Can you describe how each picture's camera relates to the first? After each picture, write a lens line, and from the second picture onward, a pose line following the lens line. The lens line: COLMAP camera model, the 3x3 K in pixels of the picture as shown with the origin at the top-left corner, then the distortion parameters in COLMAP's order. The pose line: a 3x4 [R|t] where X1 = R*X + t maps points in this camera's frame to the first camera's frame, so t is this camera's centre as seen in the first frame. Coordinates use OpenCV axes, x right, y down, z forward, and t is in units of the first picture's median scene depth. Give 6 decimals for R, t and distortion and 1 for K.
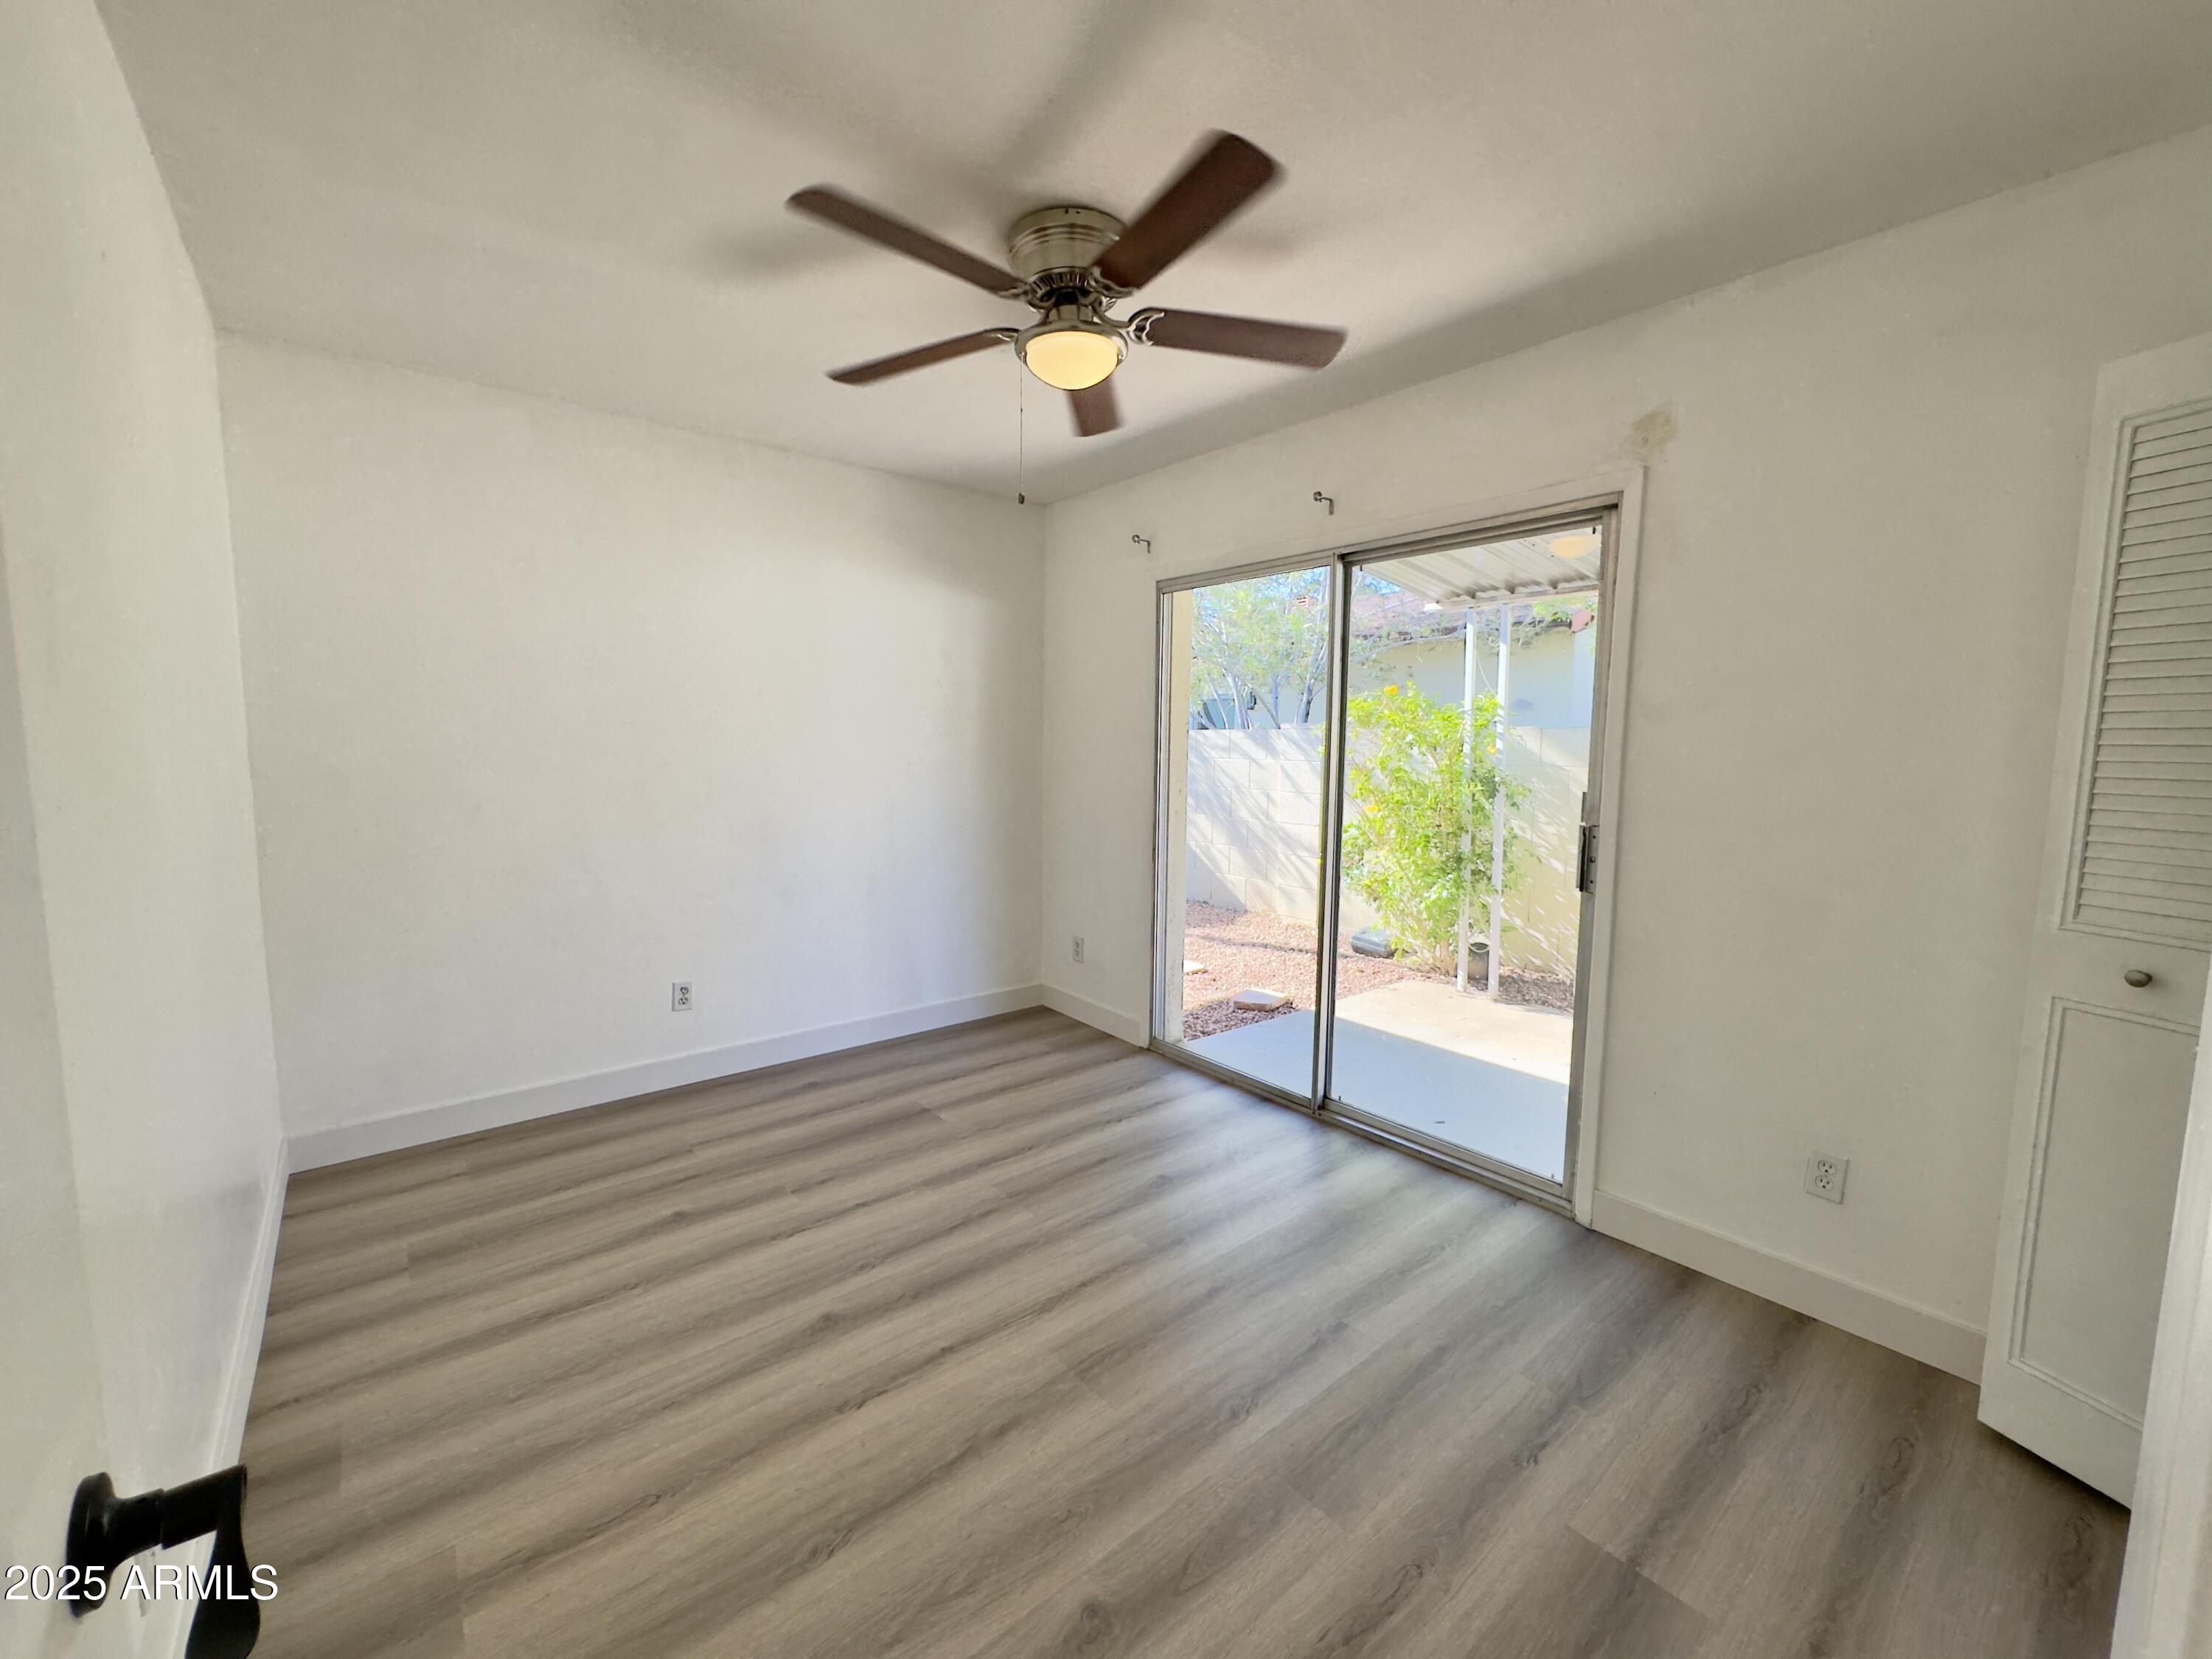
lens RADIAL K [[882.7, 0, 1082.0], [0, 882.7, 829.5], [0, 0, 1]] dist [-0.001324, 0.000012]
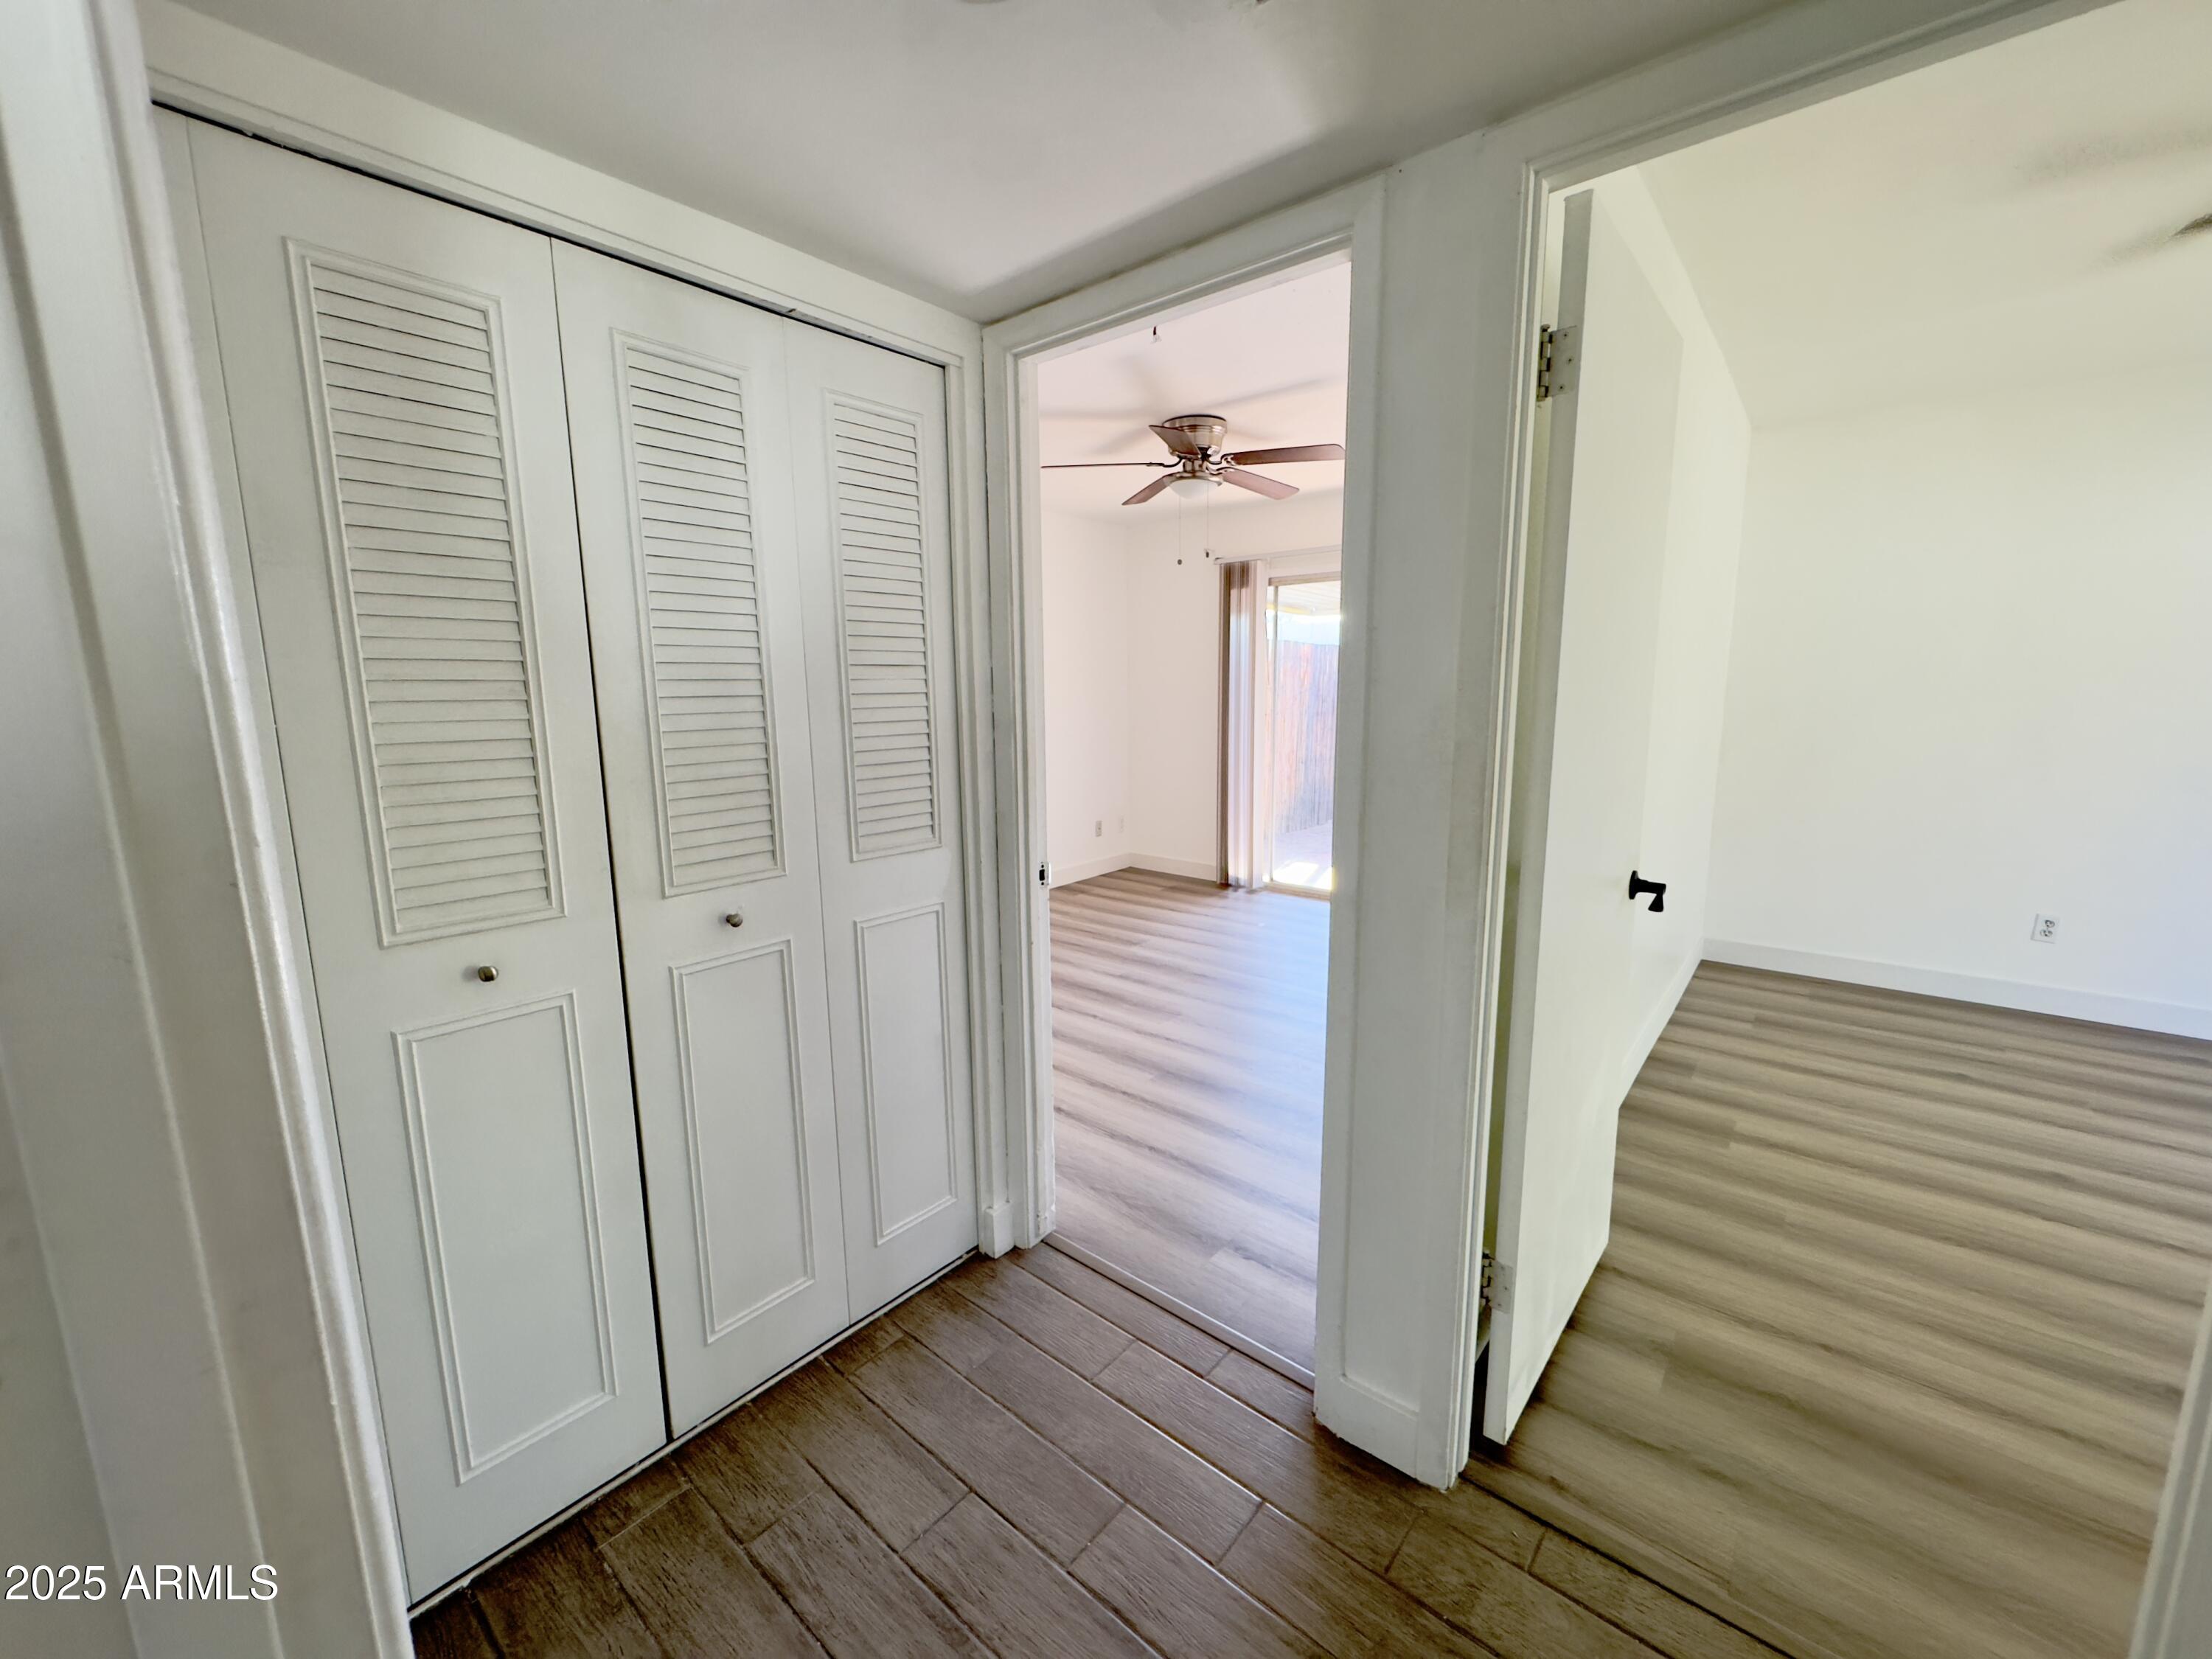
lens RADIAL K [[882.7, 0, 1111.8], [0, 882.7, 829.5], [0, 0, 1]] dist [-0.001324, 0.000012]
pose [[0.195457, 0.144456, -0.970015, 0.406182], [-0.082369, 0.988016, 0.130540, 0.030930], [0.977247, 0.054384, 0.205013, -0.385204]]
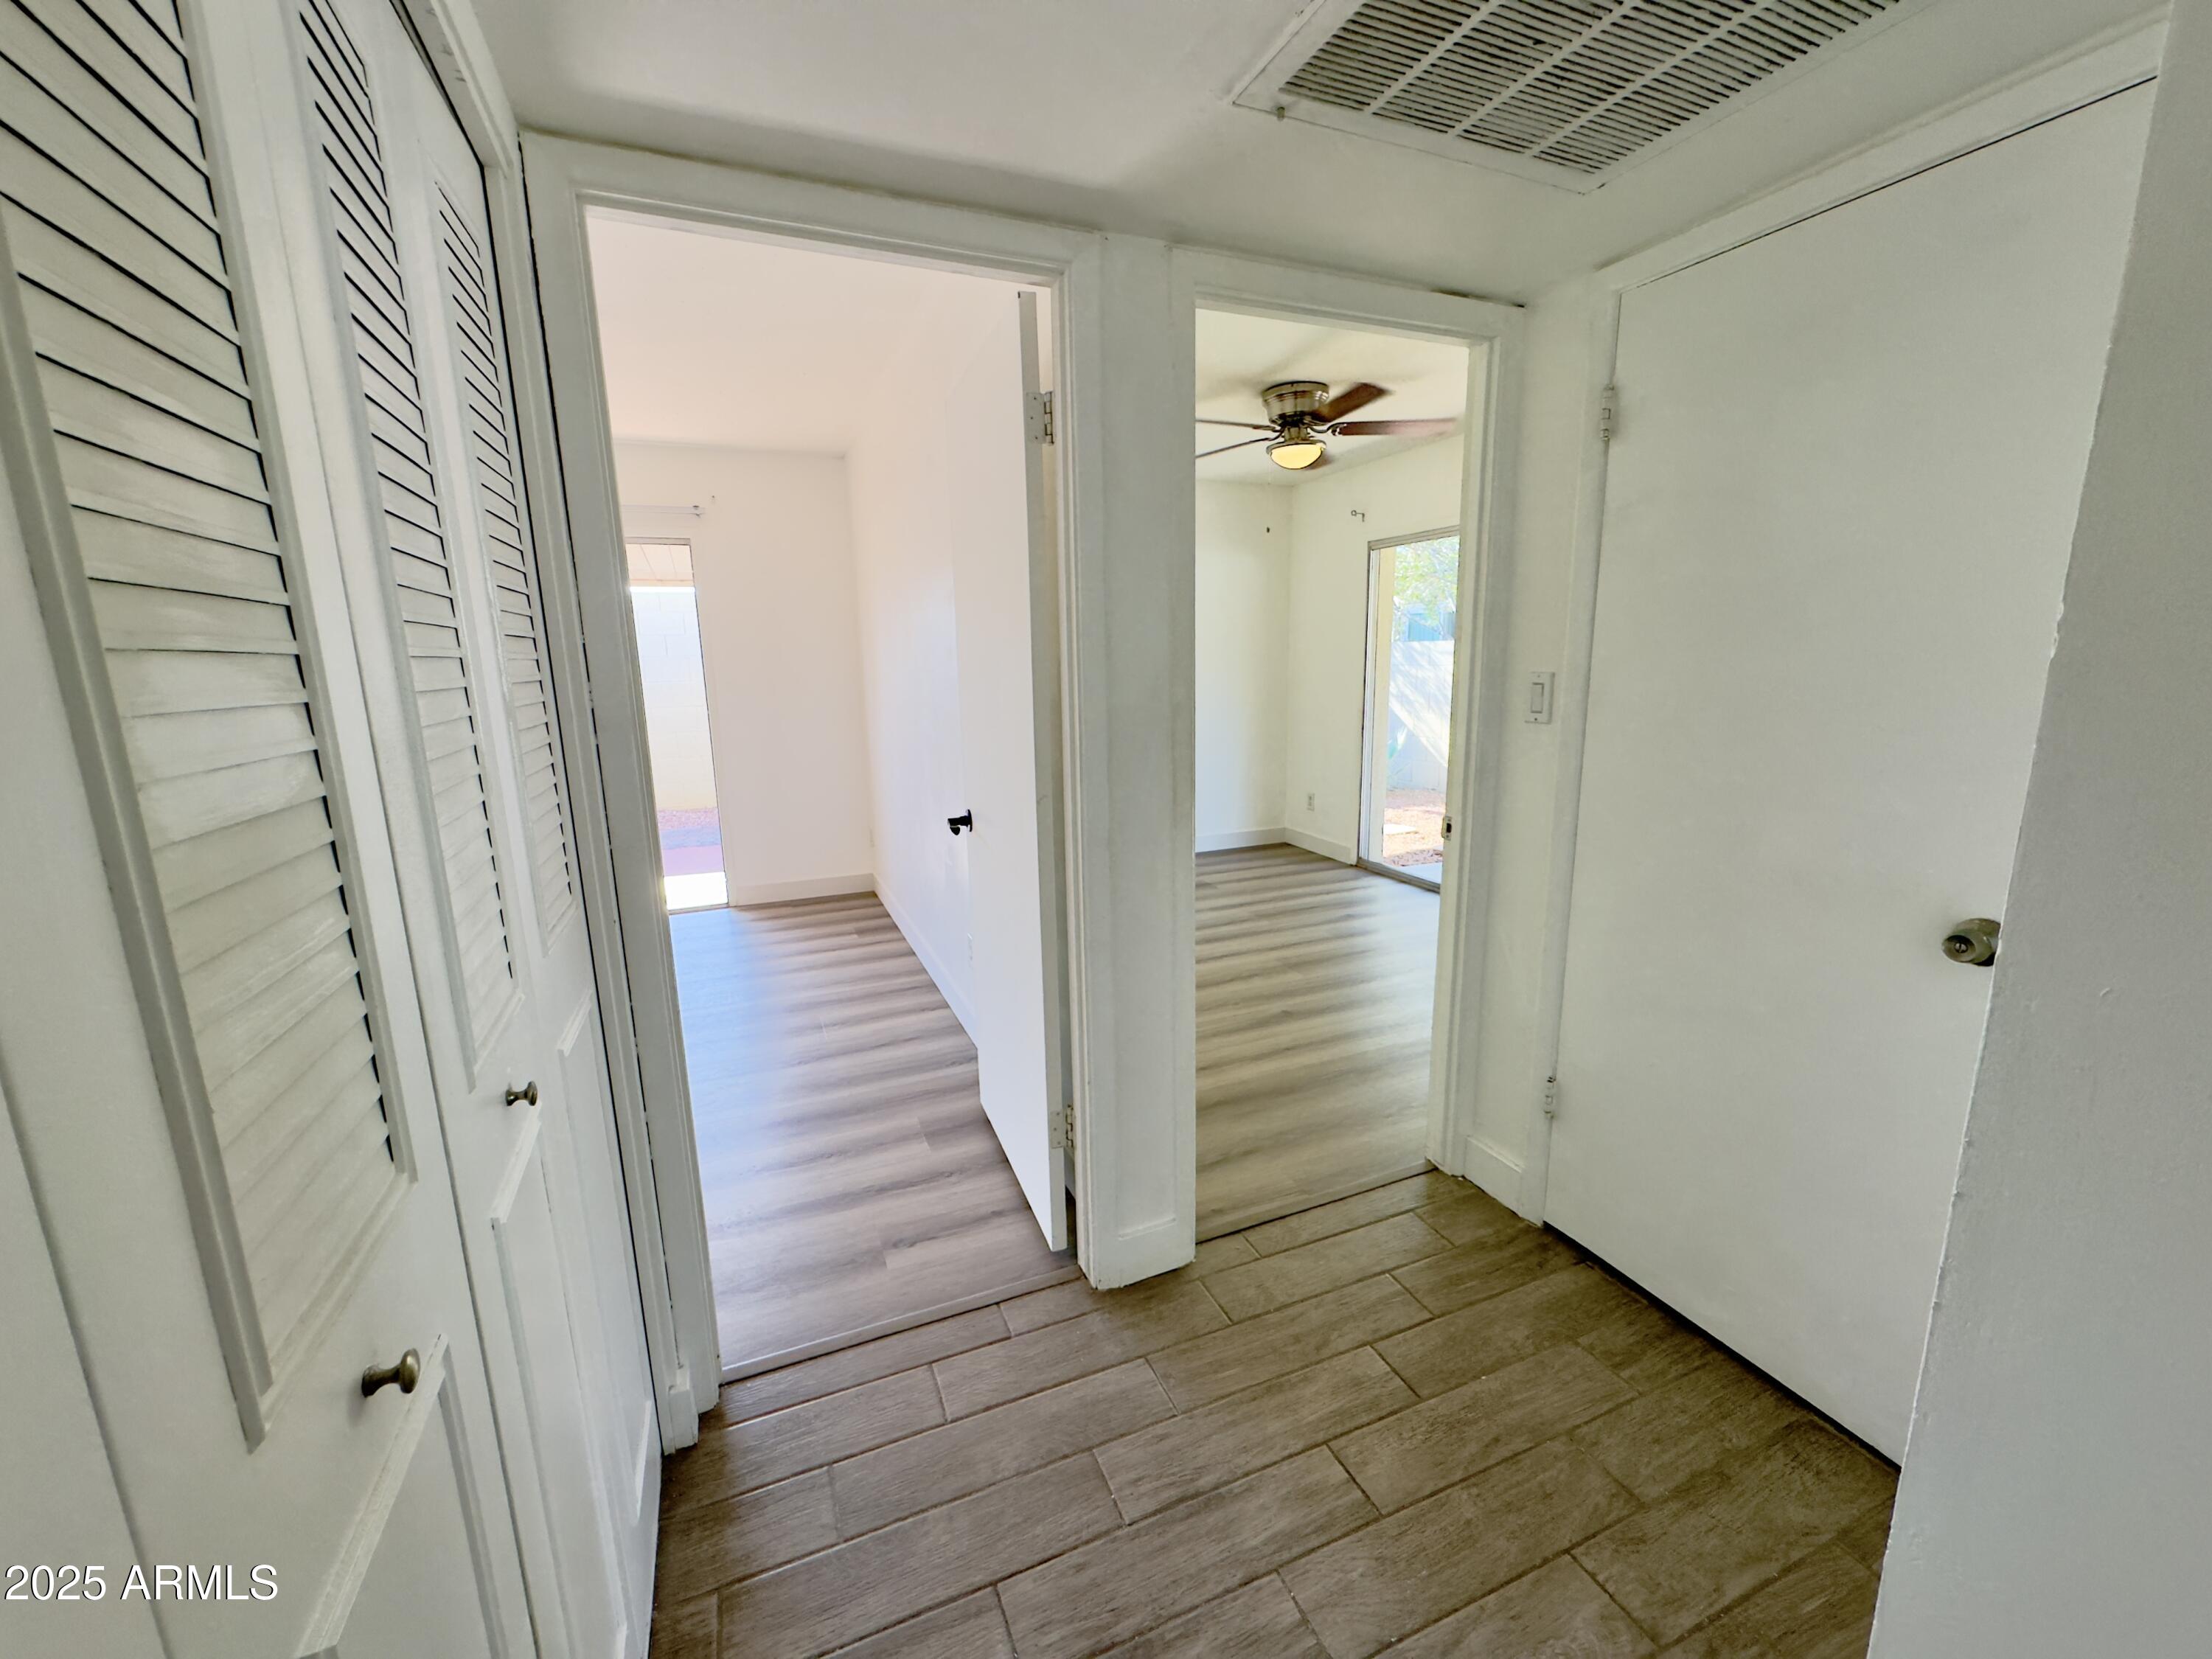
lens RADIAL K [[882.7, 0, 1096.4], [0, 882.7, 829.2], [0, 0, 1]] dist [-0.001324, 0.000012]
pose [[0.962013, 0.023588, -0.271984, 0.082481], [0.003651, 0.995060, 0.099210, 0.058342], [0.272980, -0.096435, 0.957174, -0.752139]]
